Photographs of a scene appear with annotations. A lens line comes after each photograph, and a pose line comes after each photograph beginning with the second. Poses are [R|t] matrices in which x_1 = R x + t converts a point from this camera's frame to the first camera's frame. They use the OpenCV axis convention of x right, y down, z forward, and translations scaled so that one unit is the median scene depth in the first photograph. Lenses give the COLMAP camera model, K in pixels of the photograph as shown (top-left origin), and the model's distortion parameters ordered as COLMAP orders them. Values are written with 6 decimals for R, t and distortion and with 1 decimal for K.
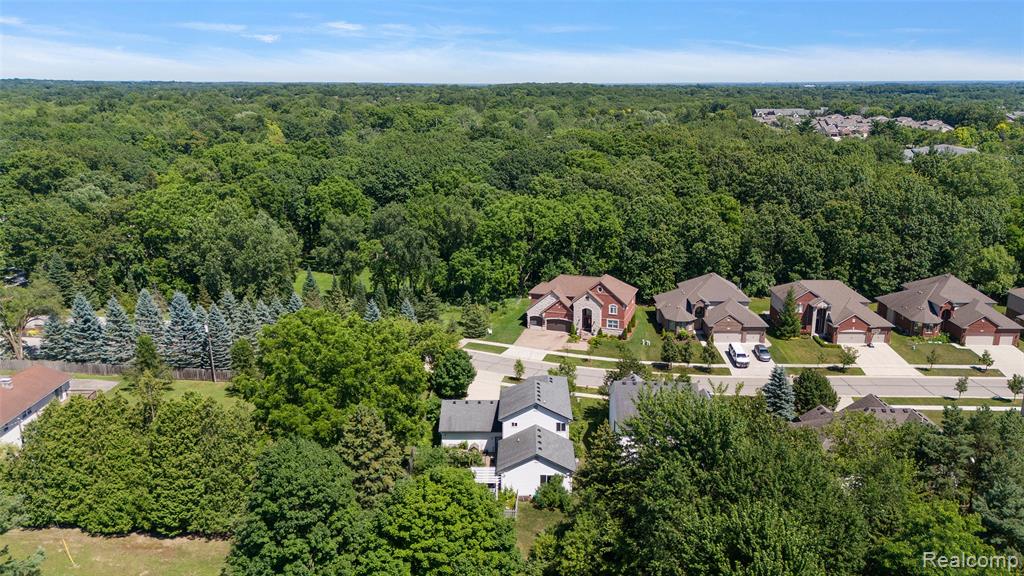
lens RADIAL K [[772.3, 0, 512.0], [0, 772.3, 288.0], [0, 0, 1]] dist [-0.000234, -0.006385]
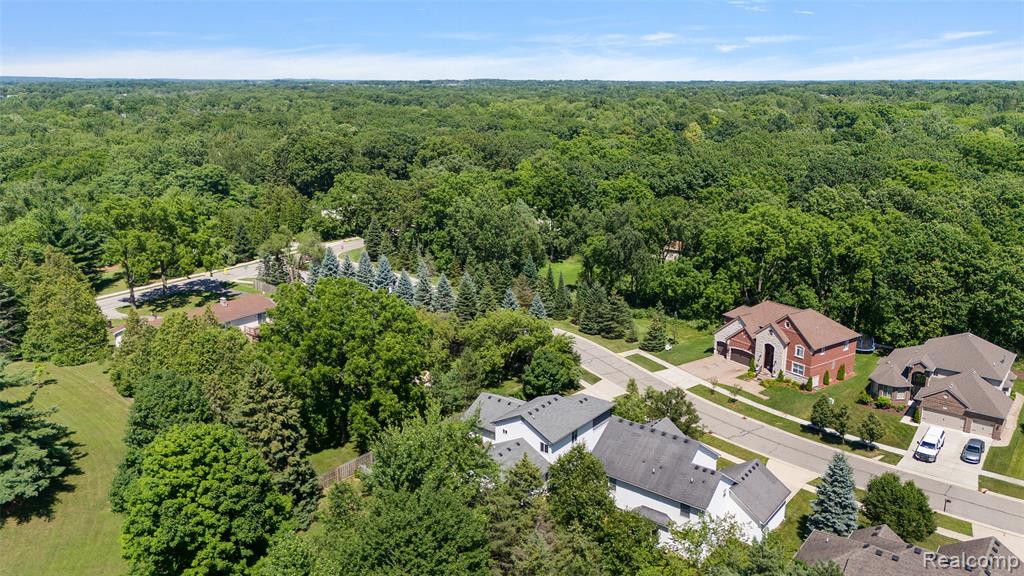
lens RADIAL K [[772.3, 0, 512.0], [0, 772.3, 288.0], [0, 0, 1]] dist [-0.000234, -0.006385]
pose [[0.774658, 0.157024, -0.612575, 0.386861], [-0.152778, 0.986458, 0.059660, -0.041542], [0.613647, 0.047372, 0.788158, 0.151232]]
